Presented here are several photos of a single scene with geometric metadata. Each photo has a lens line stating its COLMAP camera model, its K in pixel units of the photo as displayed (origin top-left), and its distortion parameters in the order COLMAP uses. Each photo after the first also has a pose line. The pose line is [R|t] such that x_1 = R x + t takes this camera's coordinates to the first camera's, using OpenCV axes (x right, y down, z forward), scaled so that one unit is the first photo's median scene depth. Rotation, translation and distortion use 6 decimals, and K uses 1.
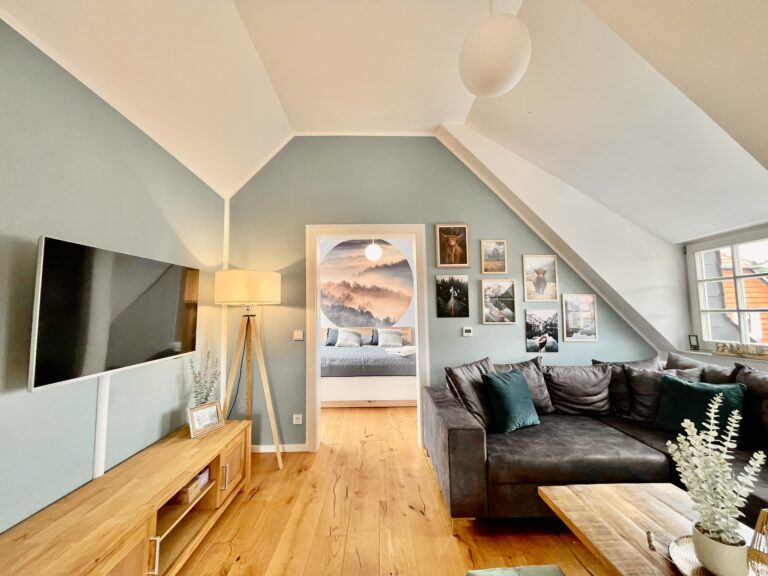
lens RADIAL K [[305.8, 0, 381.2], [0, 305.8, 287.5], [0, 0, 1]] dist [-0.002284, -0.000950]
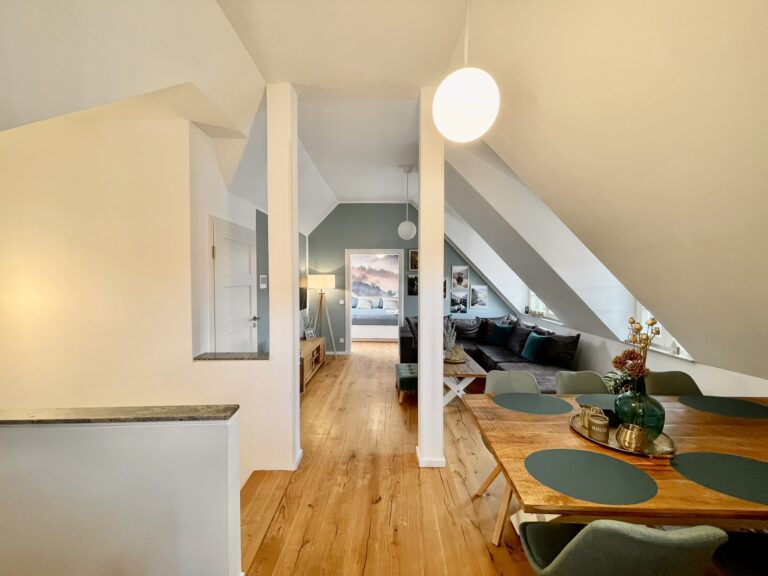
lens RADIAL K [[305.8, 0, 382.3], [0, 305.8, 282.0], [0, 0, 1]] dist [-0.002284, -0.000950]
pose [[0.998947, 0.018153, -0.042138, 0.092759], [-0.014005, 0.995212, 0.096733, -0.185586], [0.043692, -0.096041, 0.994418, -1.038419]]
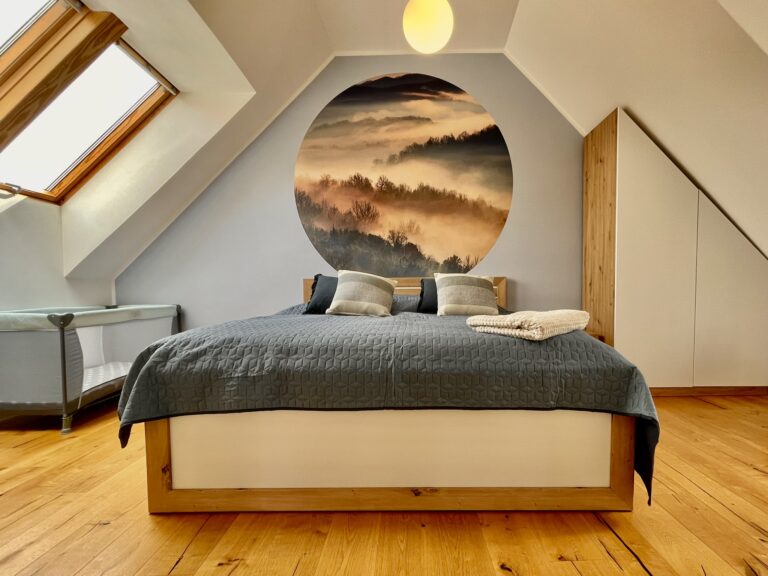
lens RADIAL K [[370.3, 0, 419.3], [0, 370.3, 302.7], [0, 0, 1]] dist [-0.007887, 0.003218]
pose [[0.999813, 0.001716, -0.019257, -0.040812], [0.000608, 0.992769, 0.120036, 0.207688], [0.019324, -0.120026, 0.992583, 0.919591]]
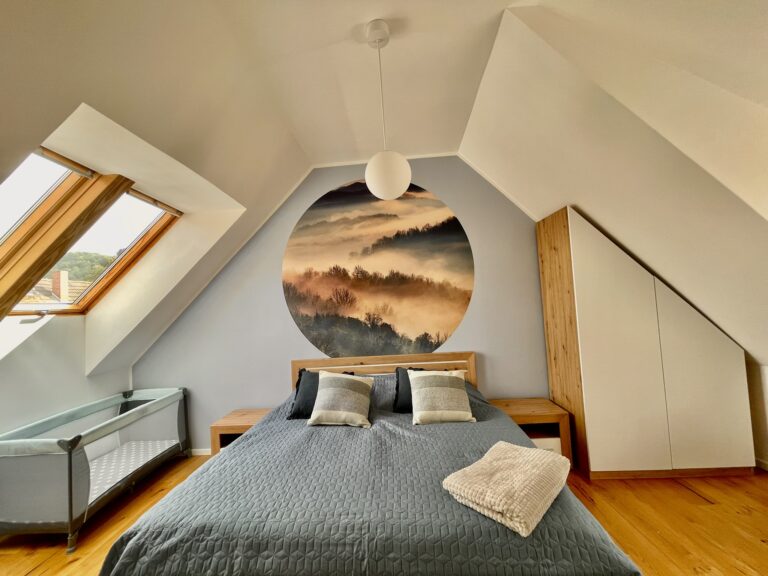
lens RADIAL K [[305.8, 0, 380.4], [0, 305.8, 287.3], [0, 0, 1]] dist [-0.002284, -0.000950]
pose [[0.996059, -0.052287, -0.071647, -0.024384], [0.054592, 0.998040, 0.030594, 0.002826], [0.069907, -0.034385, 0.996961, 1.026506]]
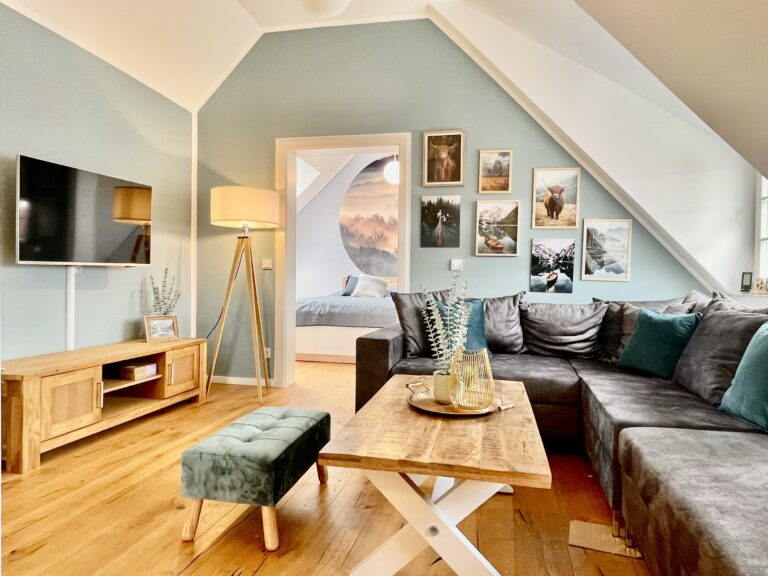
lens RADIAL K [[489.3, 0, 398.8], [0, 489.3, 285.6], [0, 0, 1]] dist [0.004010, -0.006691]
pose [[0.974844, 0.030714, -0.220763, 0.415086], [-0.009709, 0.995372, 0.095610, 0.075057], [0.222678, -0.091061, 0.970630, -0.314448]]
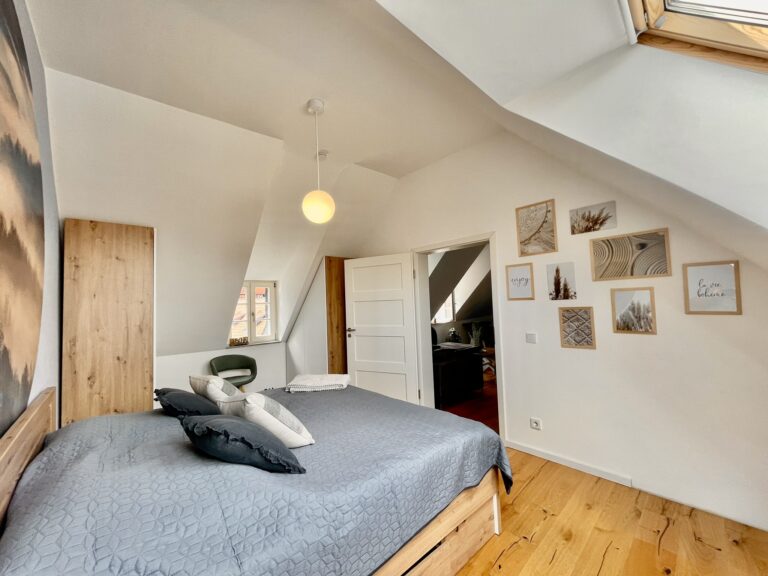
lens RADIAL K [[305.8, 0, 382.0], [0, 305.8, 288.2], [0, 0, 1]] dist [-0.002284, -0.000950]
pose [[-0.655590, 0.066839, 0.752153, -0.742921], [-0.021382, 0.994032, -0.106970, 0.110257], [-0.754814, -0.086211, -0.650249, 1.967611]]
